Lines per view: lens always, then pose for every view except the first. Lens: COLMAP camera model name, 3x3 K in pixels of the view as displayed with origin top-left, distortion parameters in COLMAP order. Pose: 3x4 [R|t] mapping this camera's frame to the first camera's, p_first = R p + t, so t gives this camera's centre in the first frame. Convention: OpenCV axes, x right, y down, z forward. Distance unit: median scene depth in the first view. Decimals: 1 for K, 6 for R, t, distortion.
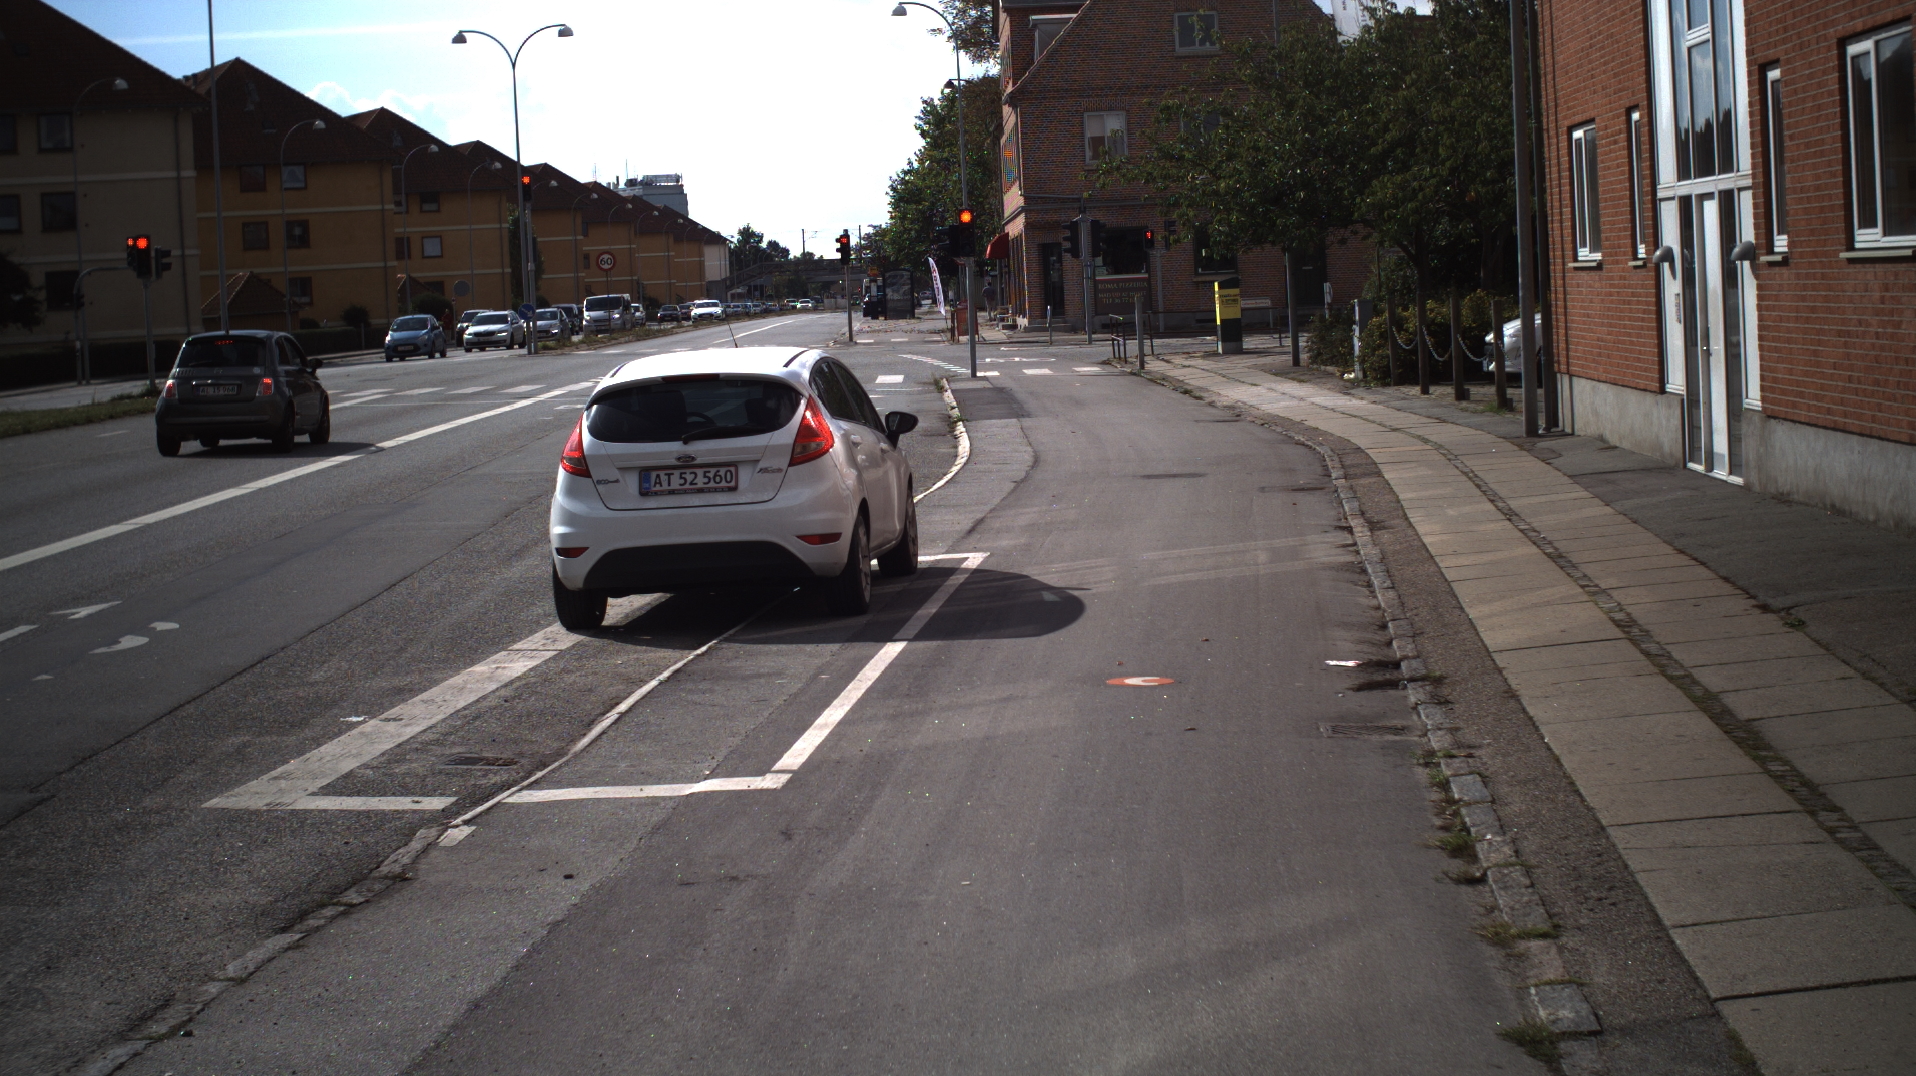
lens RADIAL K [[3312.7, 0, 958.0], [0, 3312.7, 538.0], [0, 0, 1]] dist [-0.289285, 0.301863]
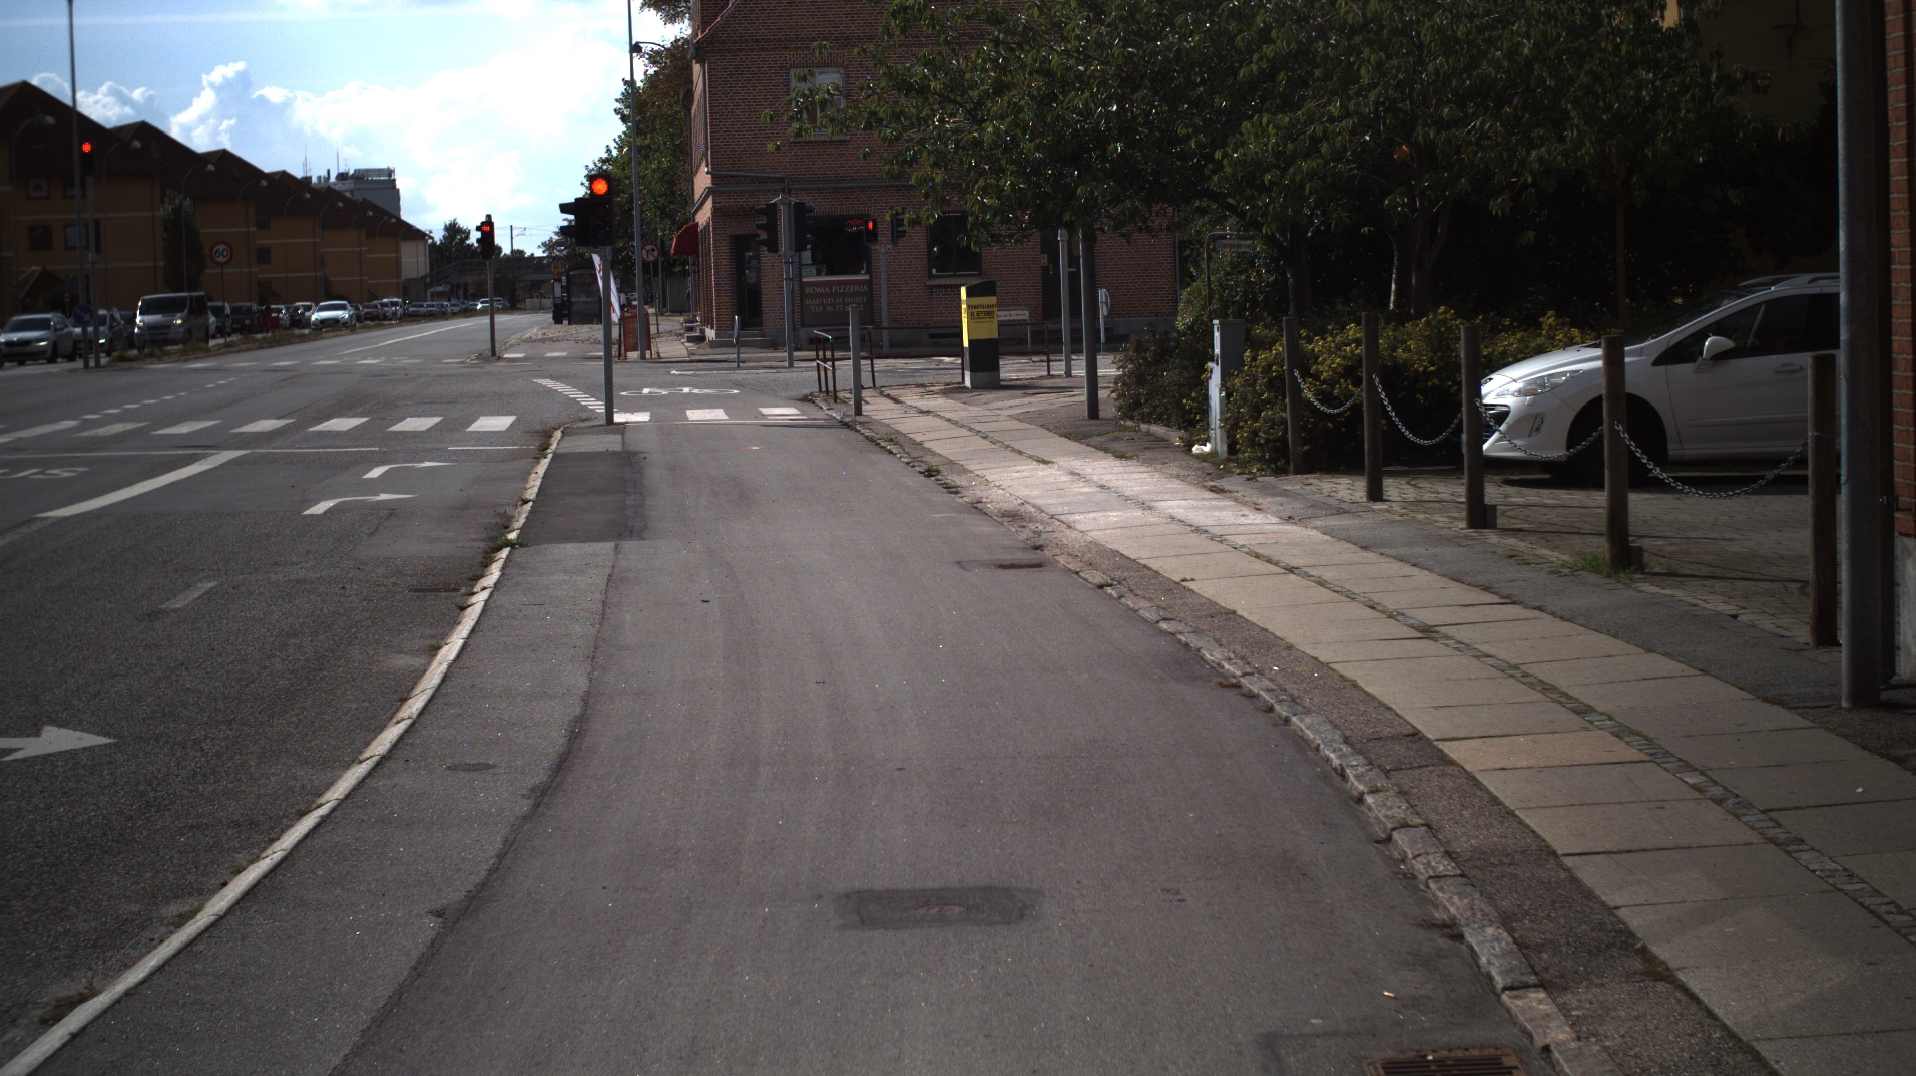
lens RADIAL K [[3312.7, 0, 958.0], [0, 3312.7, 538.0], [0, 0, 1]] dist [-0.289285, 0.301863]
pose [[0.996355, 0.009207, 0.084802, 0.017111], [-0.009148, 0.999958, -0.001082, -0.022863], [-0.084808, 0.000302, 0.996397, 0.292850]]
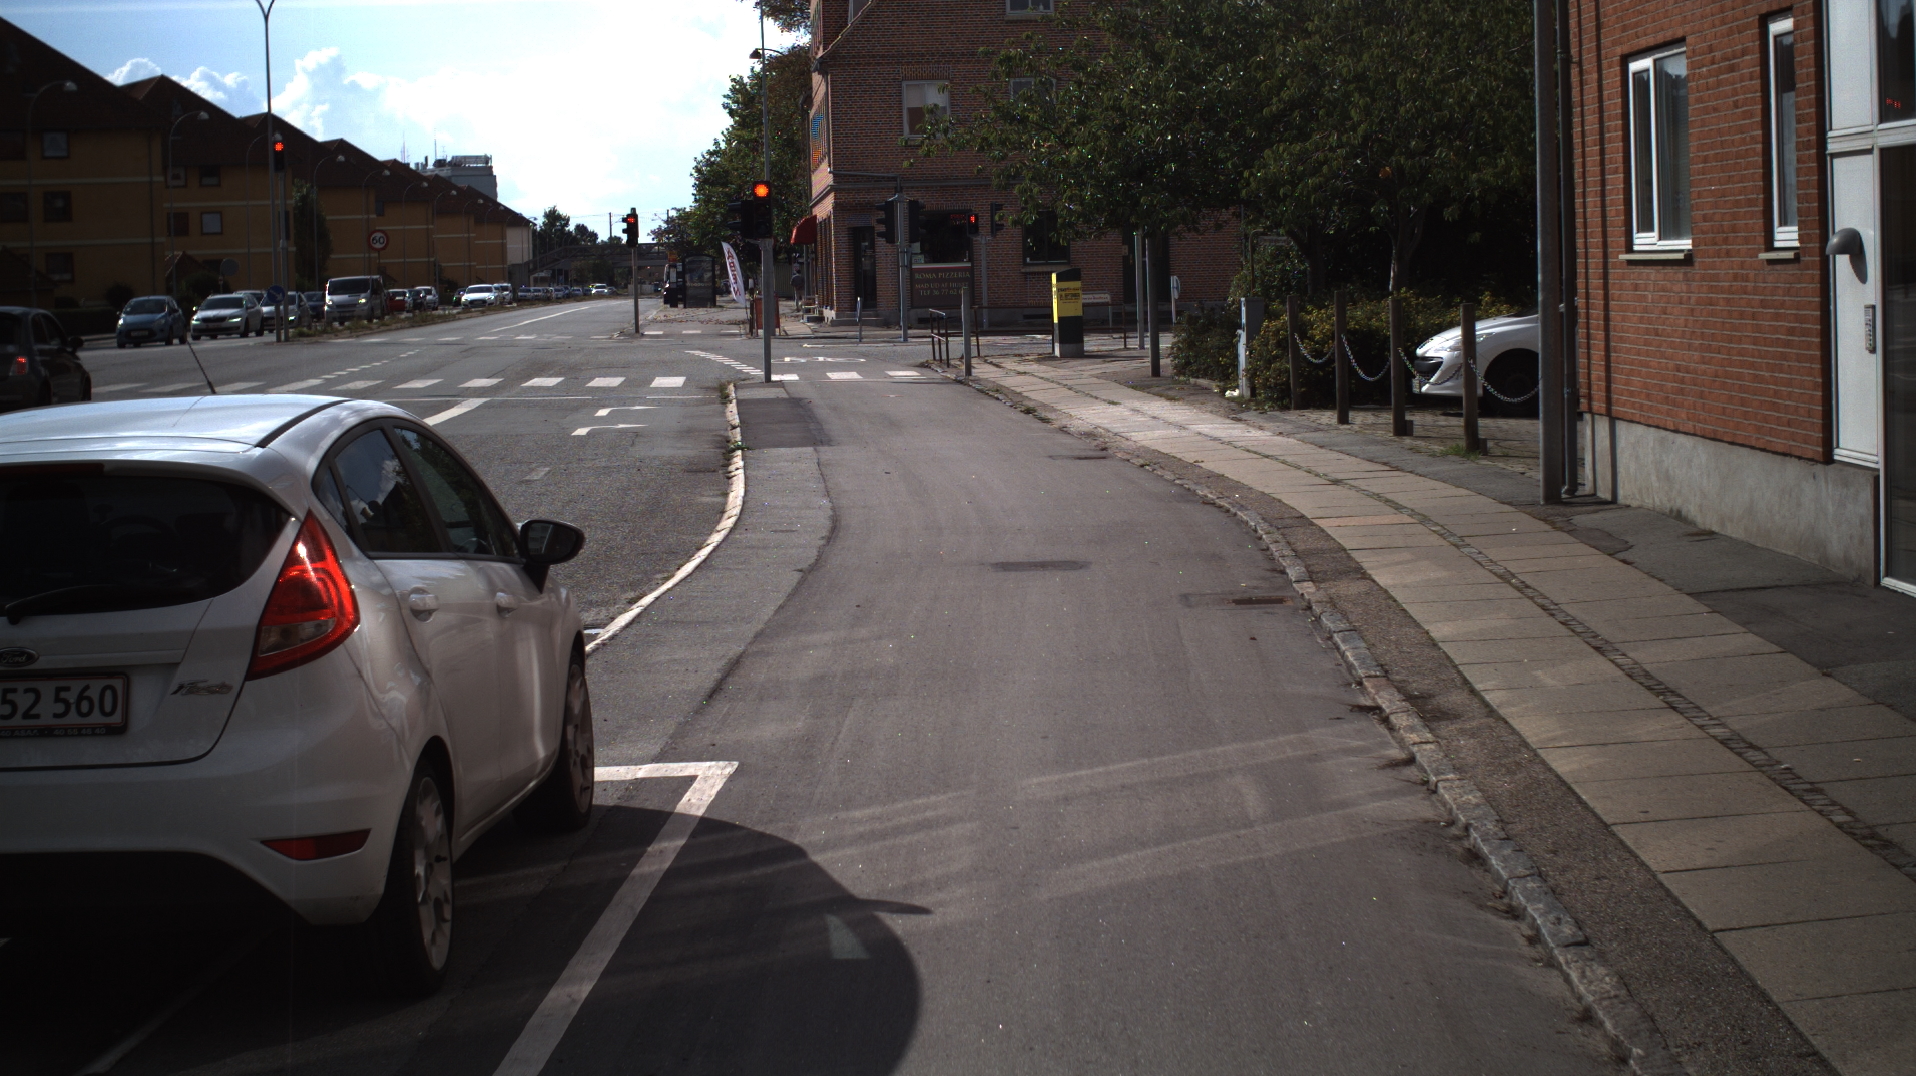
lens RADIAL K [[3312.7, 0, 958.0], [0, 3312.7, 538.0], [0, 0, 1]] dist [-0.289285, 0.301863]
pose [[0.998210, 0.014281, 0.058075, 0.004410], [-0.014475, 0.999891, 0.002910, -0.011103], [-0.058027, -0.003746, 0.998308, 0.146619]]
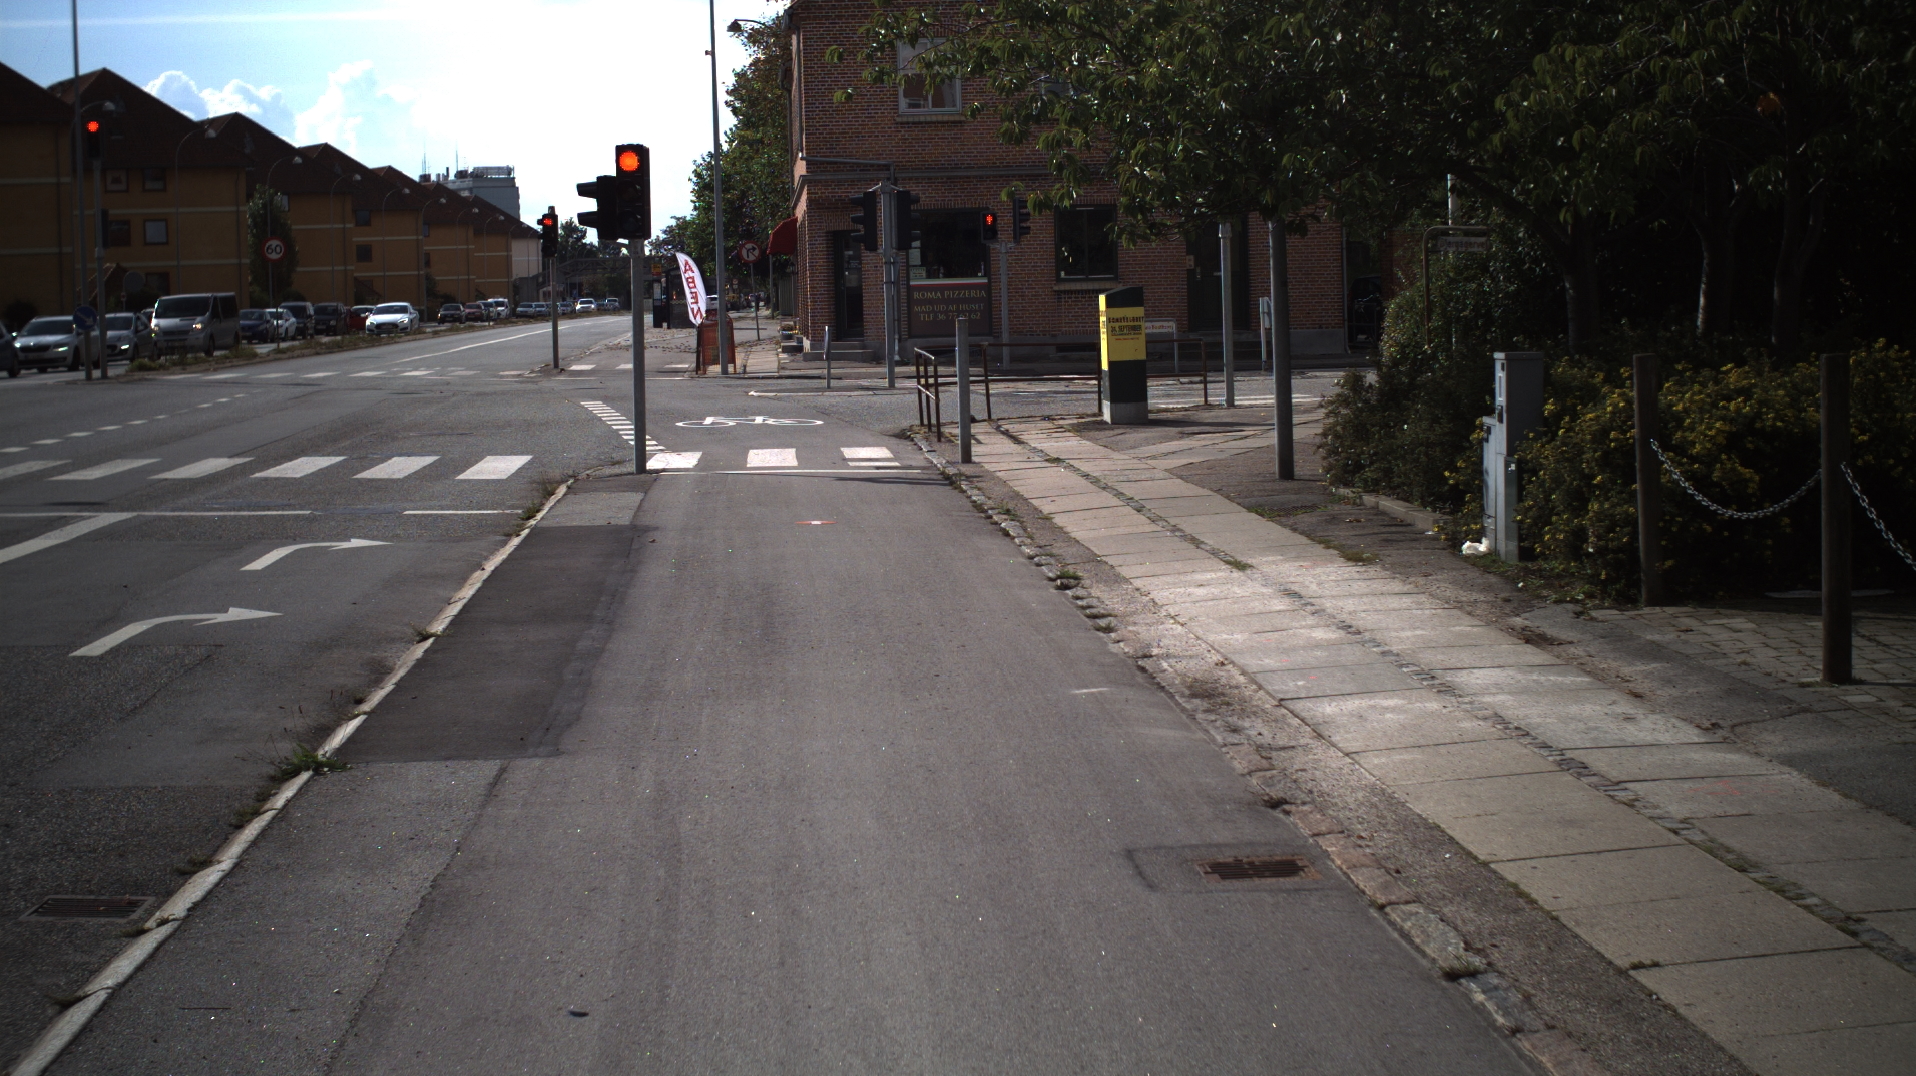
lens RADIAL K [[3312.7, 0, 958.0], [0, 3312.7, 538.0], [0, 0, 1]] dist [-0.289285, 0.301863]
pose [[0.998702, 0.017027, 0.047999, 0.027158], [-0.016985, 0.999855, -0.001279, -0.034999], [-0.048014, 0.000462, 0.998847, 0.439602]]
